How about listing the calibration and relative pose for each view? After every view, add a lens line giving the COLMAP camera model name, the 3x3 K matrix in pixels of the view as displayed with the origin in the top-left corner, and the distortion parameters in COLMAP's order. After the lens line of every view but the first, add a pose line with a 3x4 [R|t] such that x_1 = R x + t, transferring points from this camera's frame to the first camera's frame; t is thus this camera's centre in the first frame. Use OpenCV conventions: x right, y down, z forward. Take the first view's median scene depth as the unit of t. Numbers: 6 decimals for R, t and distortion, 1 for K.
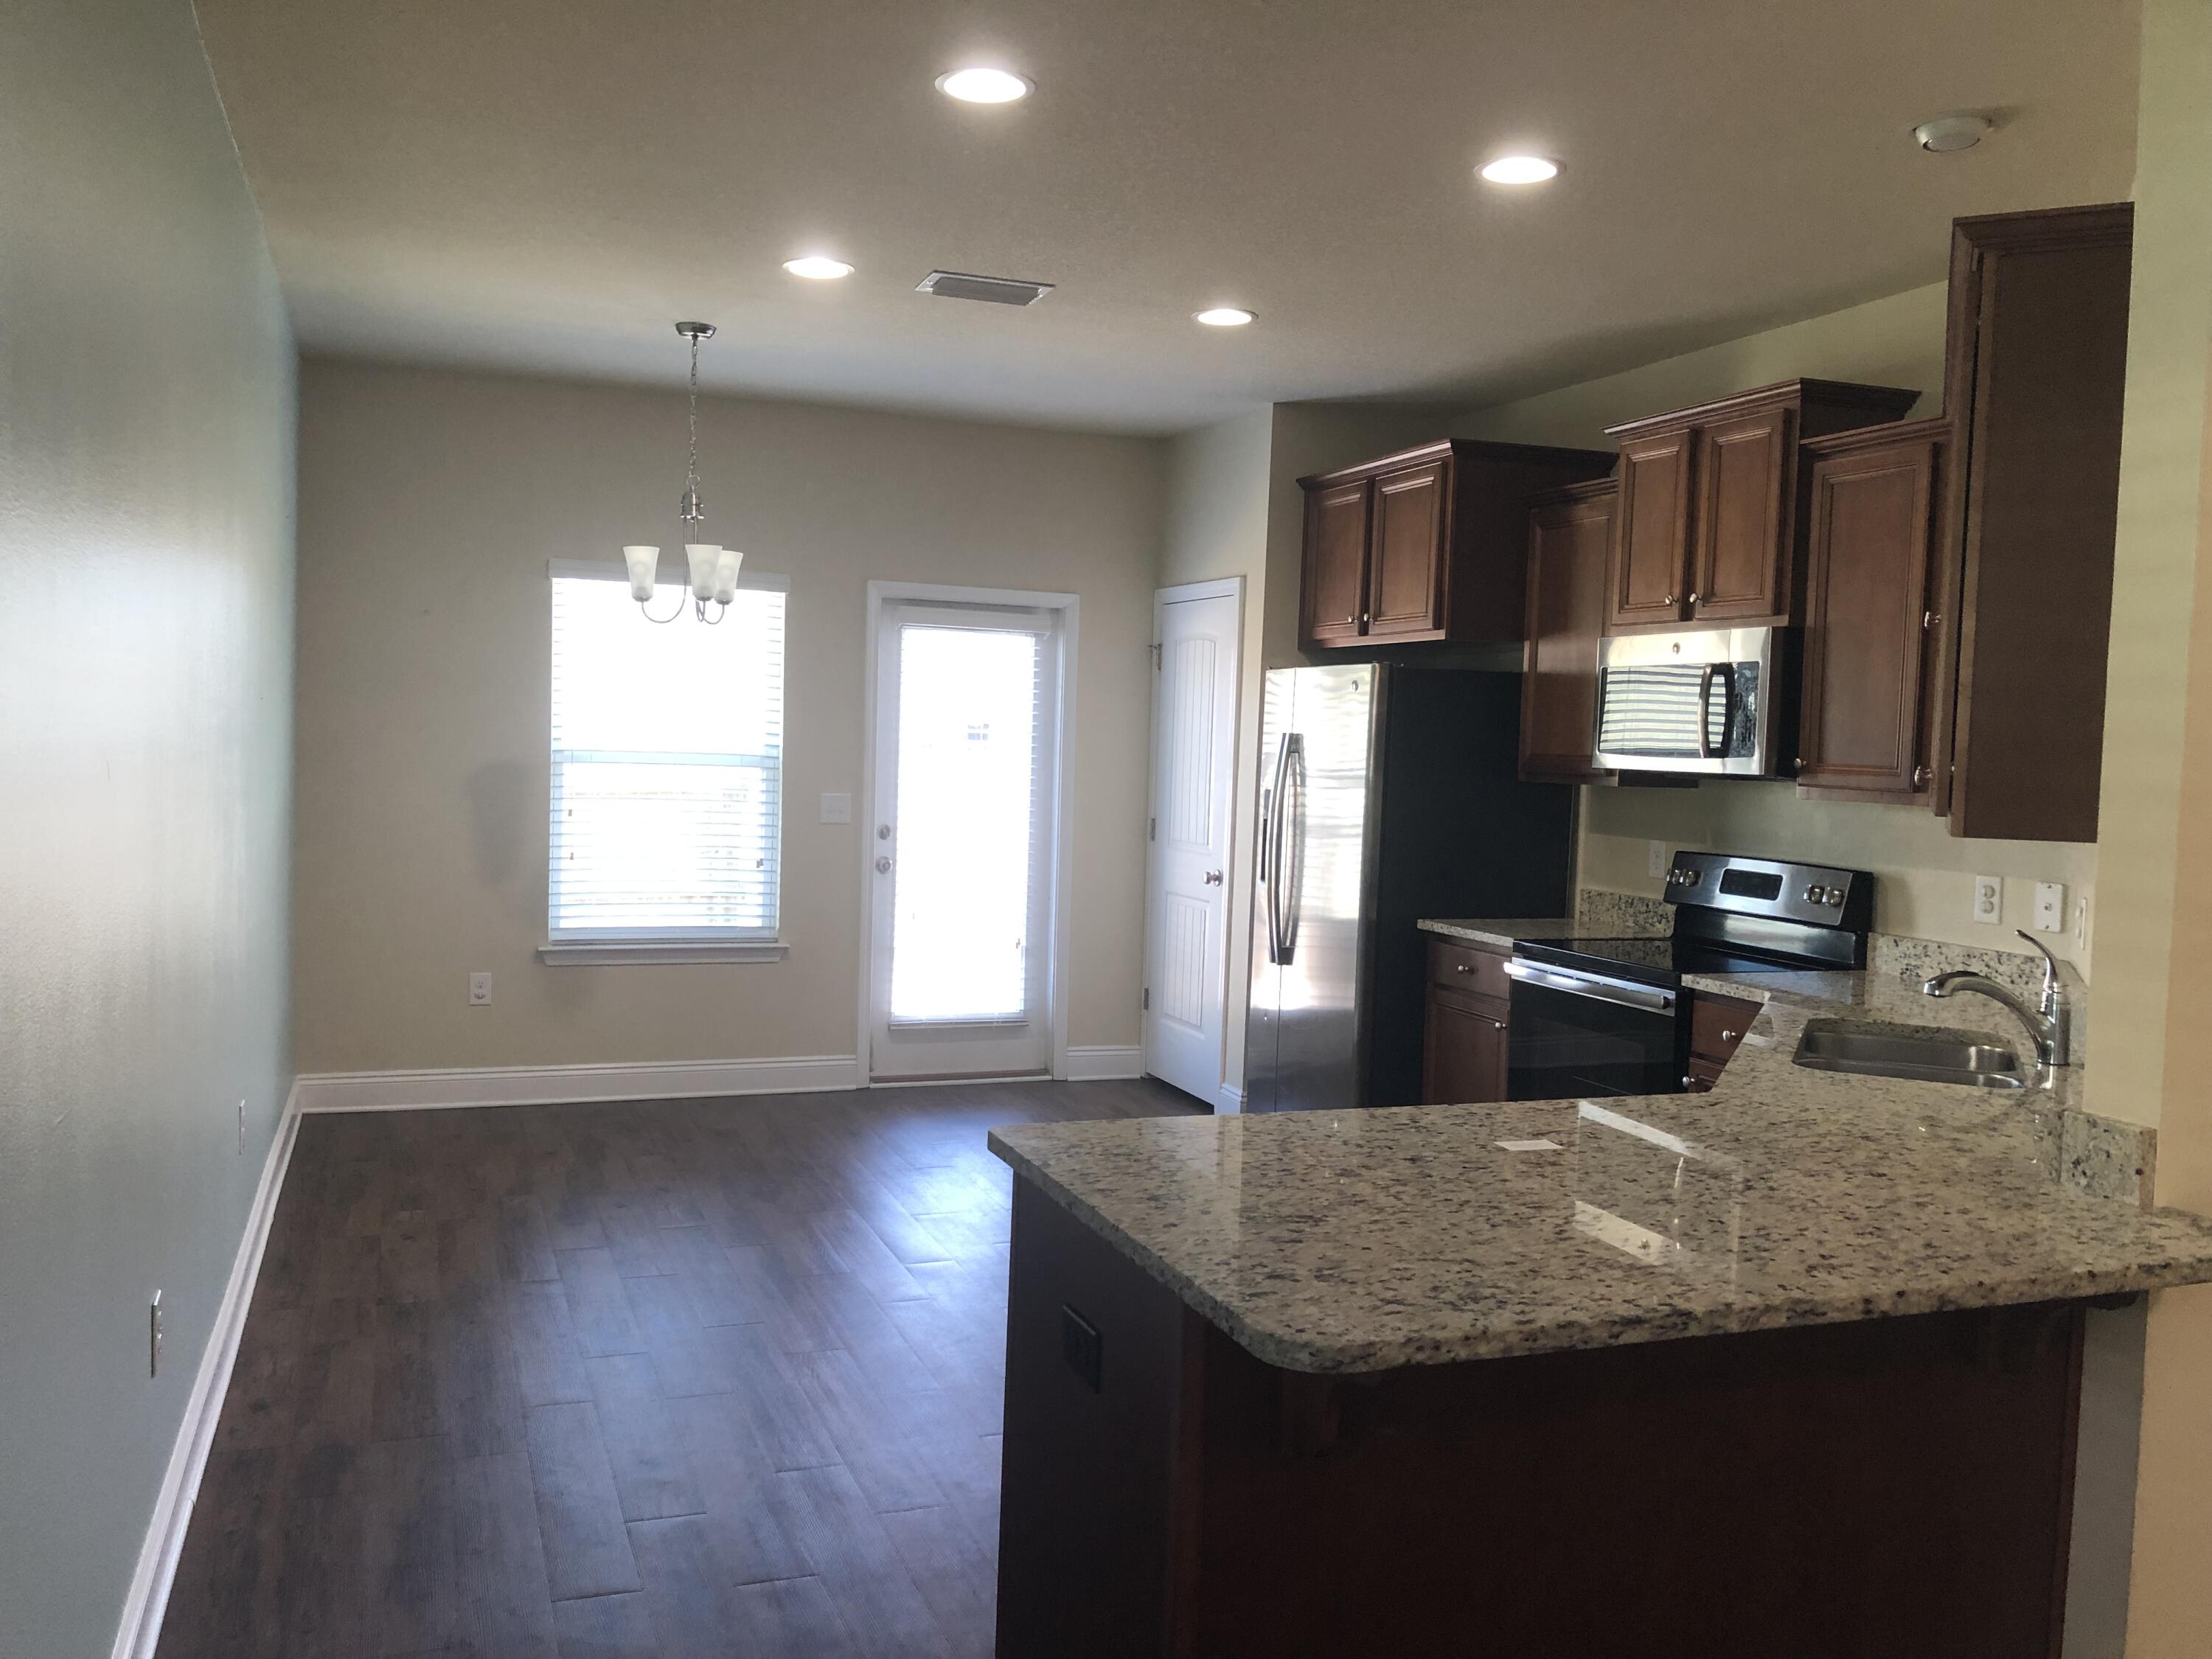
lens RADIAL K [[1806.2, 0, 1106.3], [0, 1806.2, 832.4], [0, 0, 1]] dist [0.024378, -0.020630]
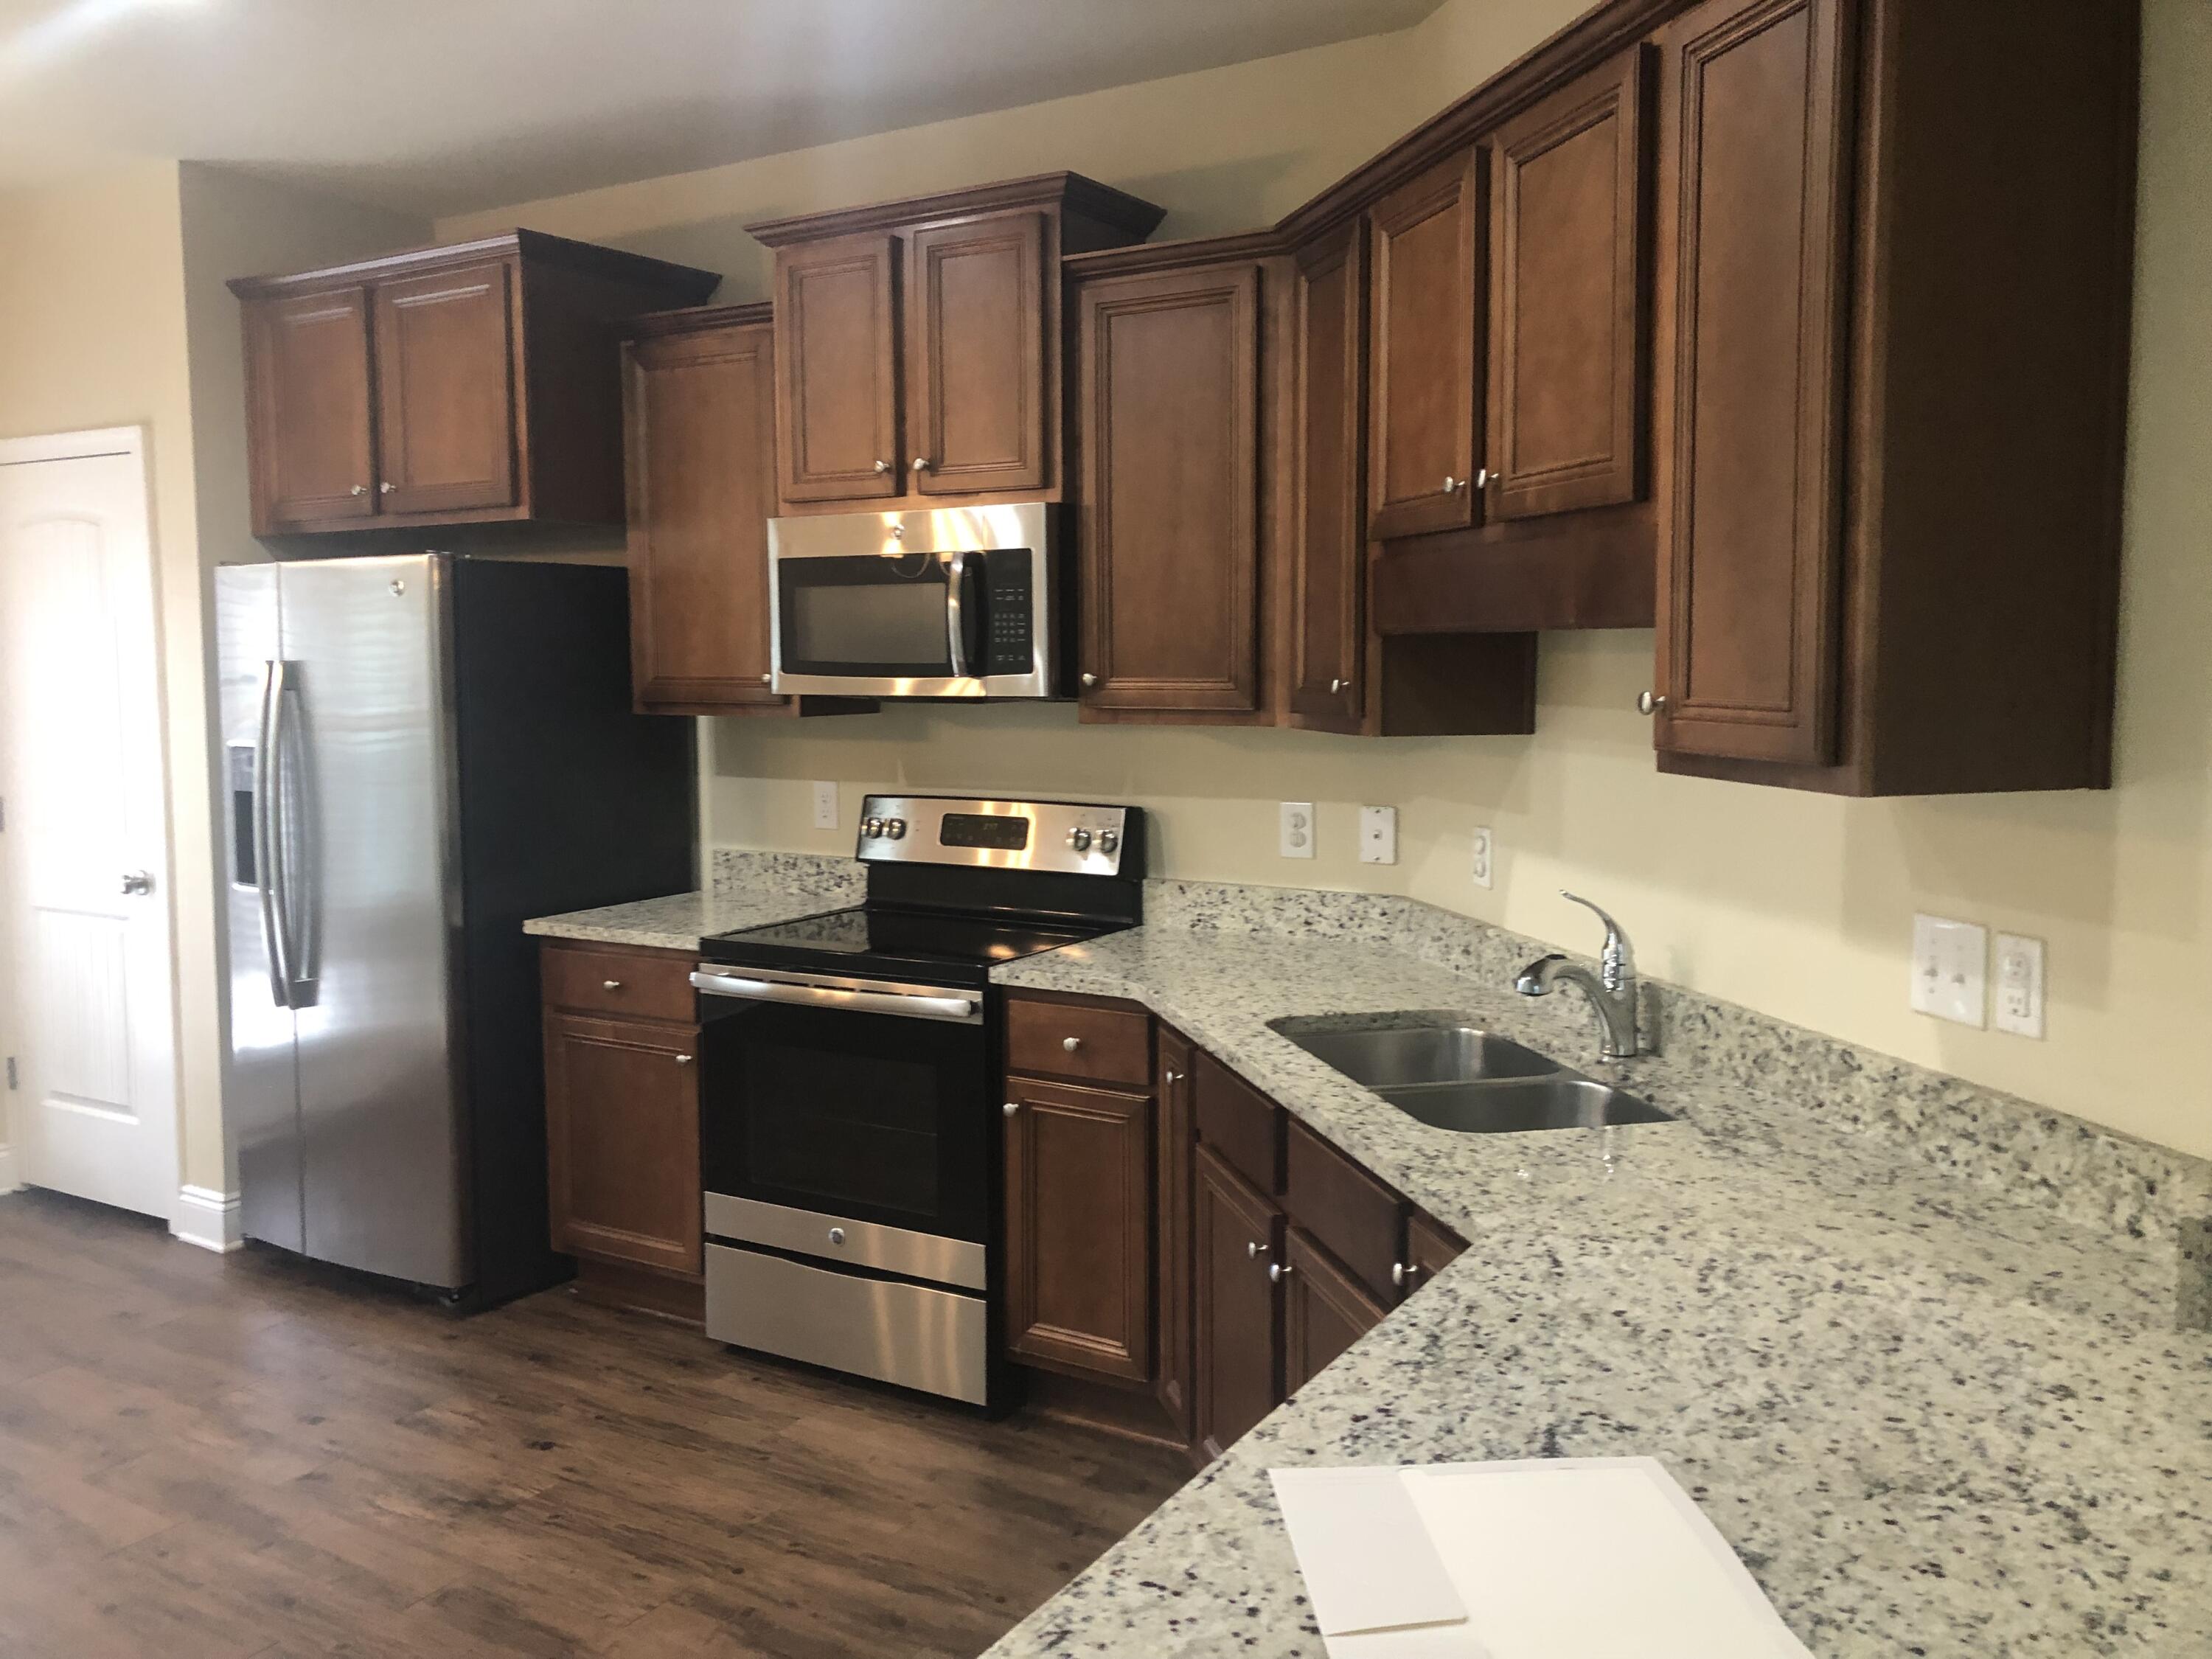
lens RADIAL K [[1806.2, 0, 1103.1], [0, 1806.2, 808.4], [0, 0, 1]] dist [0.024378, -0.020630]
pose [[0.790108, -0.090937, 0.606184, -0.090269], [0.065773, 0.995802, 0.063656, -0.031443], [-0.609428, -0.010425, 0.792773, 0.376165]]
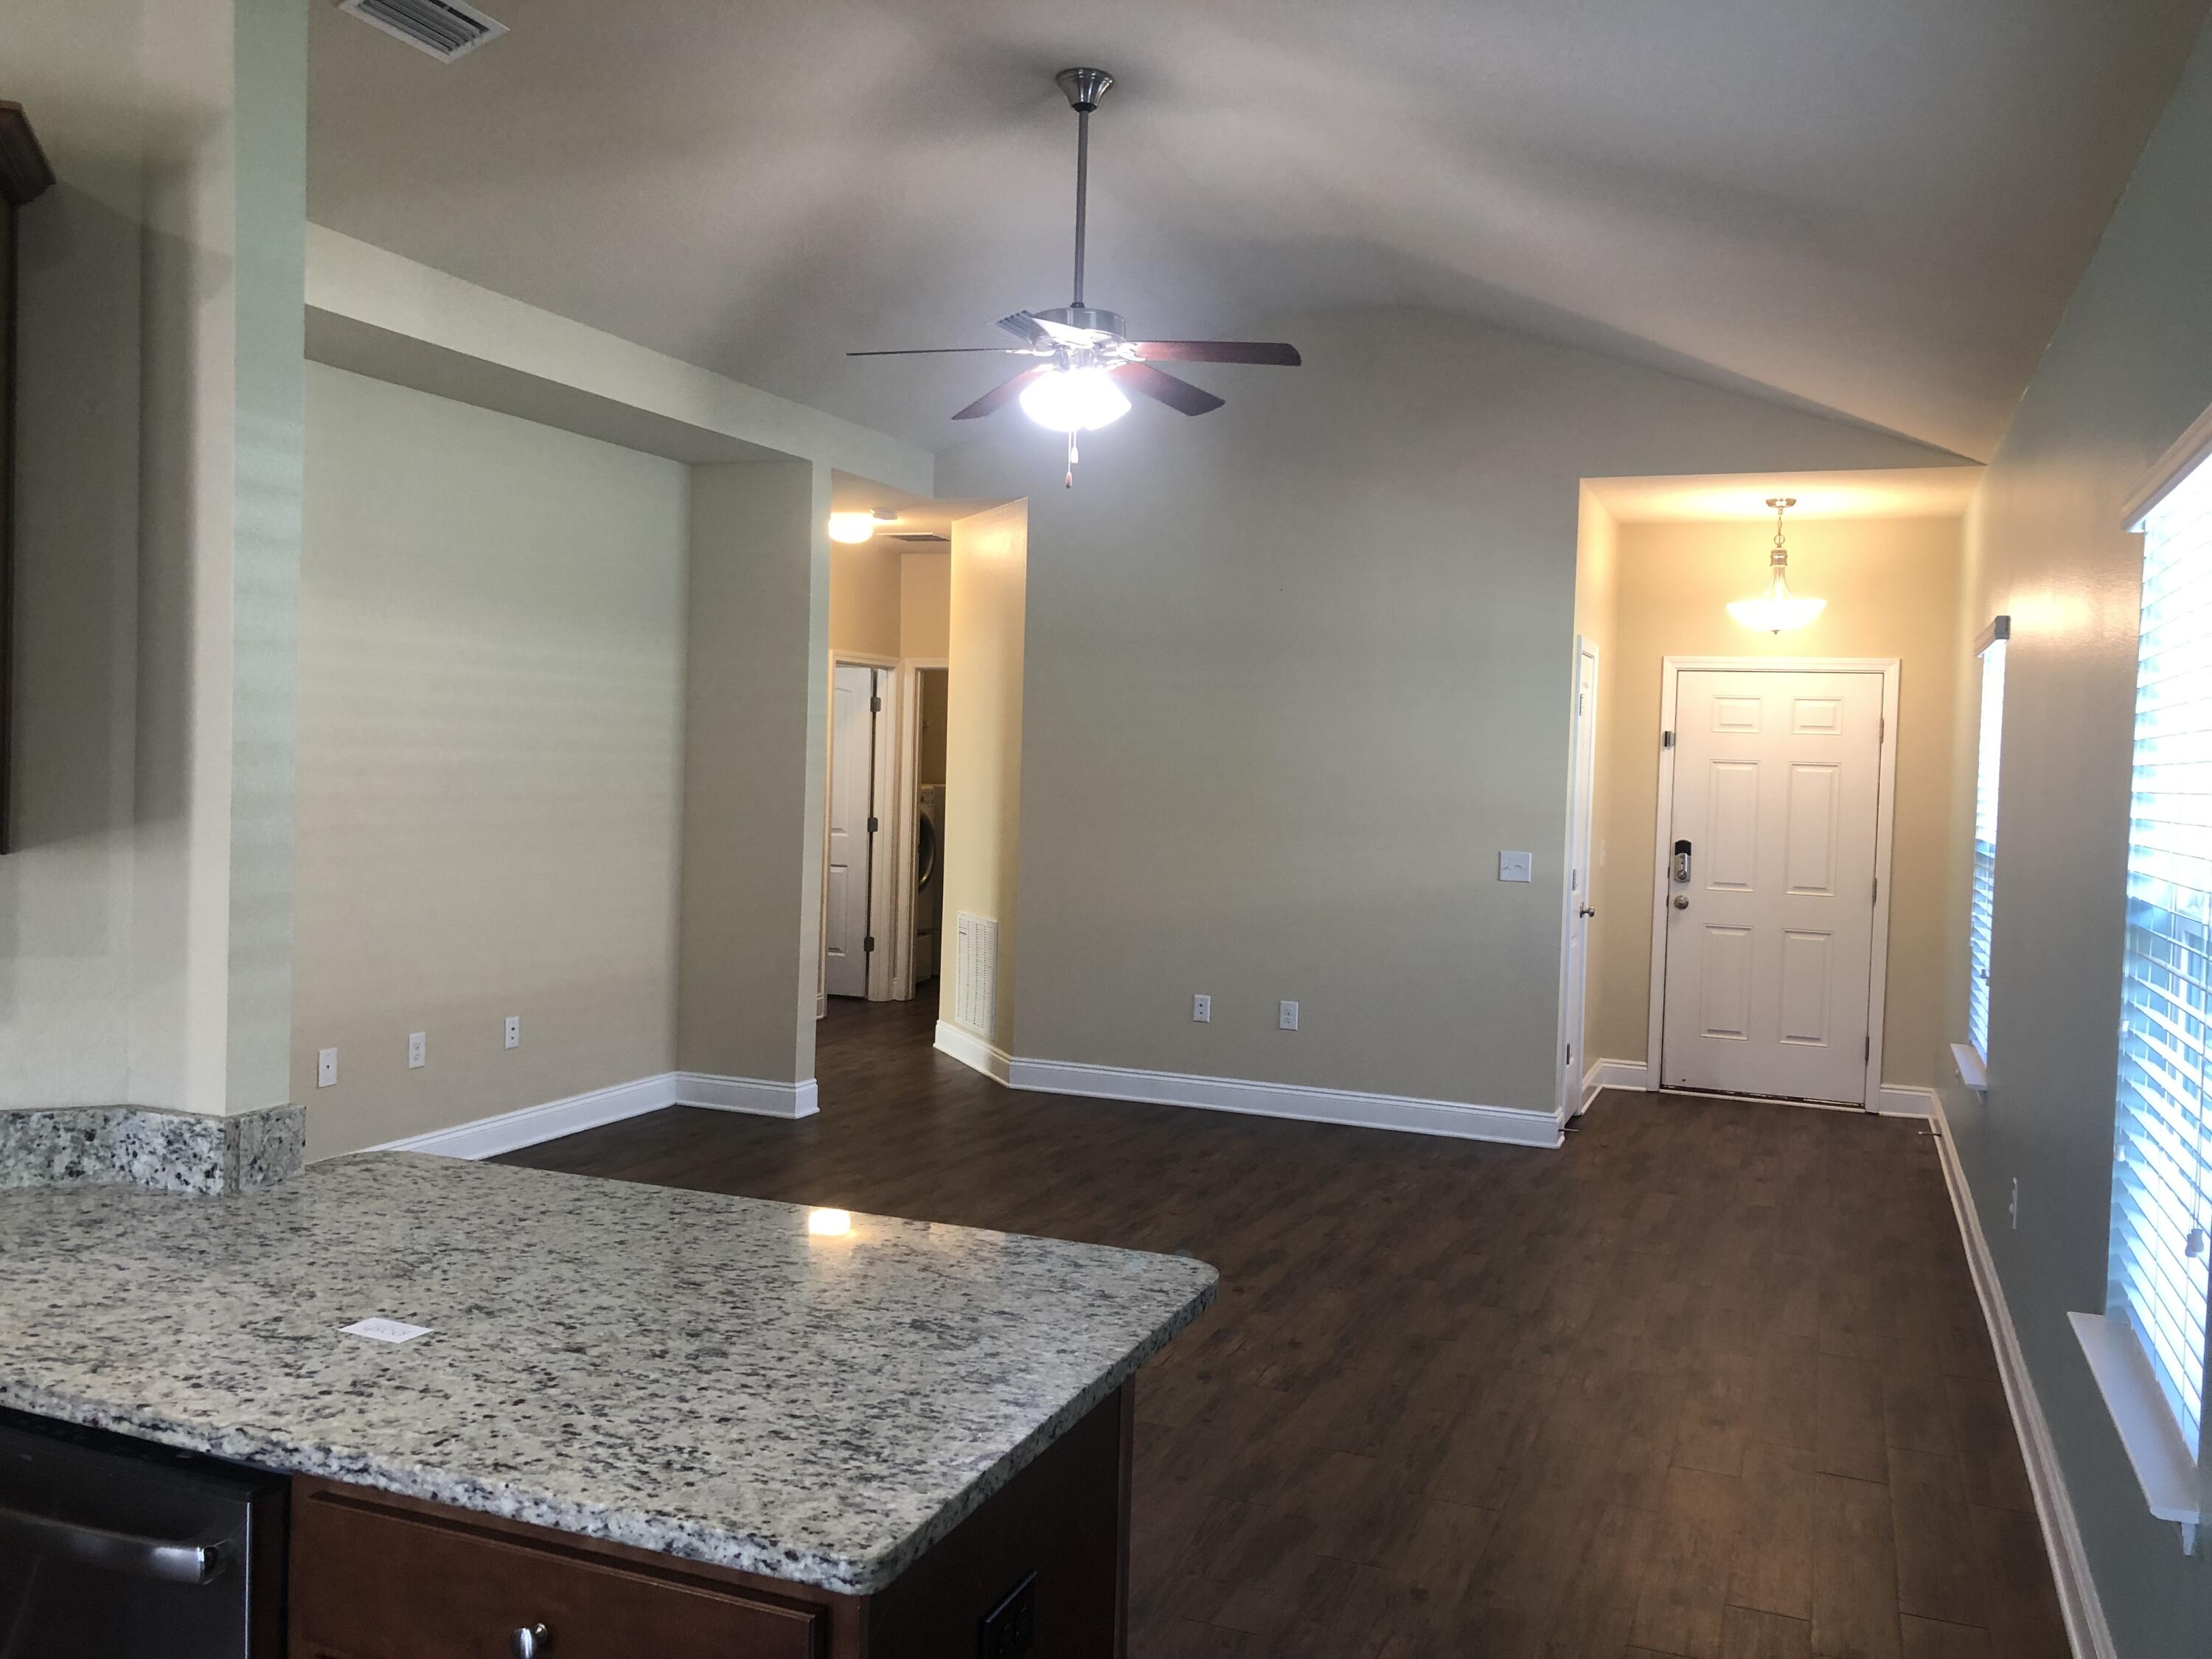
lens RADIAL K [[1806.2, 0, 1102.1], [0, 1806.2, 826.1], [0, 0, 1]] dist [0.024378, -0.020630]
pose [[-0.733370, -0.080946, 0.674994, -0.242257], [-0.013988, 0.994473, 0.104061, -0.059055], [-0.679686, 0.066874, -0.730448, 0.696075]]
